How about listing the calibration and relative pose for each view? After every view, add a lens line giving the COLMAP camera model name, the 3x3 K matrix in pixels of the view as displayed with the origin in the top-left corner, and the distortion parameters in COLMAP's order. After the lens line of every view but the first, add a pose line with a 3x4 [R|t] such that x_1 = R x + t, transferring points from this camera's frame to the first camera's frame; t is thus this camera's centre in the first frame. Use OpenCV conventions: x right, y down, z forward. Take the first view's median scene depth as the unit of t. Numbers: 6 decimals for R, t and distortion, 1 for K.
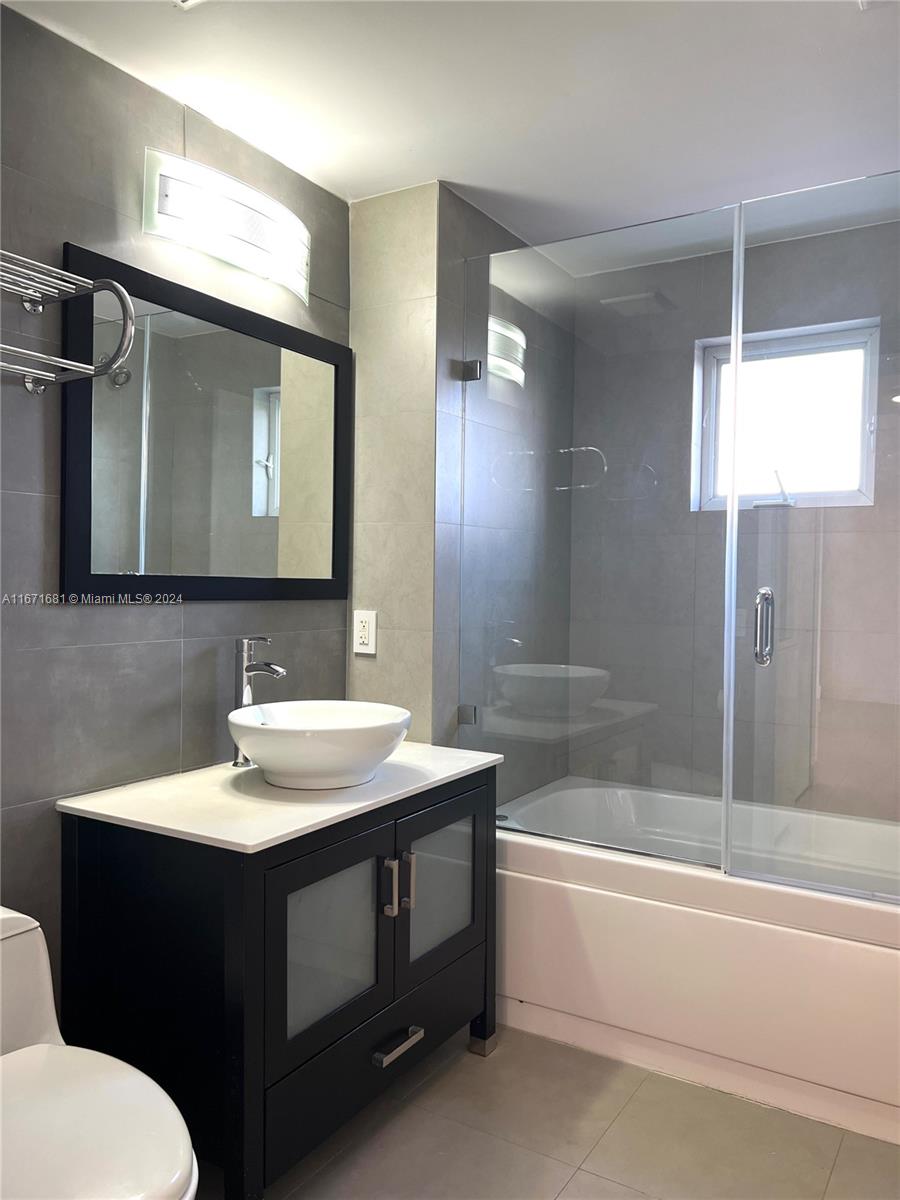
lens RADIAL K [[902.1, 0, 464.0], [0, 902.1, 609.6], [0, 0, 1]] dist [0.029443, -0.071048]
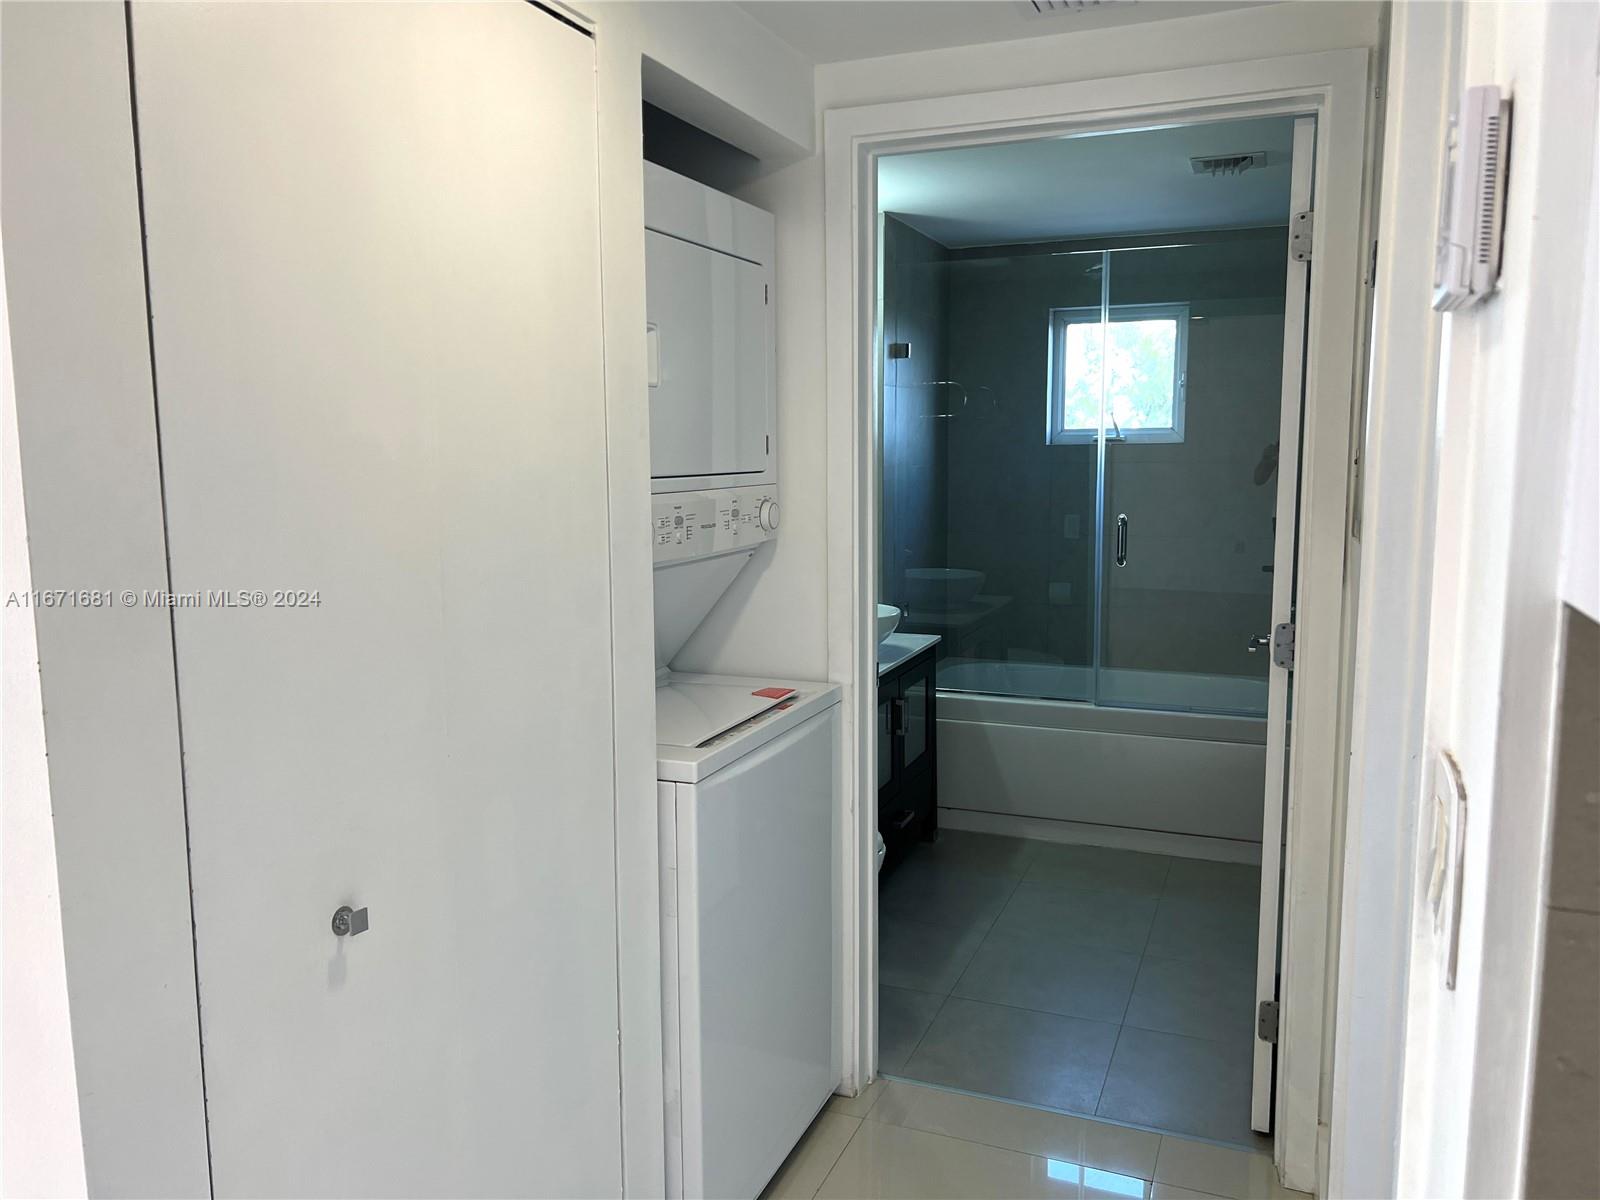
lens RADIAL K [[1202.8, 0, 808.9], [0, 1202.8, 602.5], [0, 0, 1]] dist [0.029443, -0.071048]
pose [[0.987397, -0.042065, 0.152570, -0.369246], [0.027673, 0.995068, 0.095256, -0.062361], [-0.155824, -0.089833, 0.983691, -0.675553]]
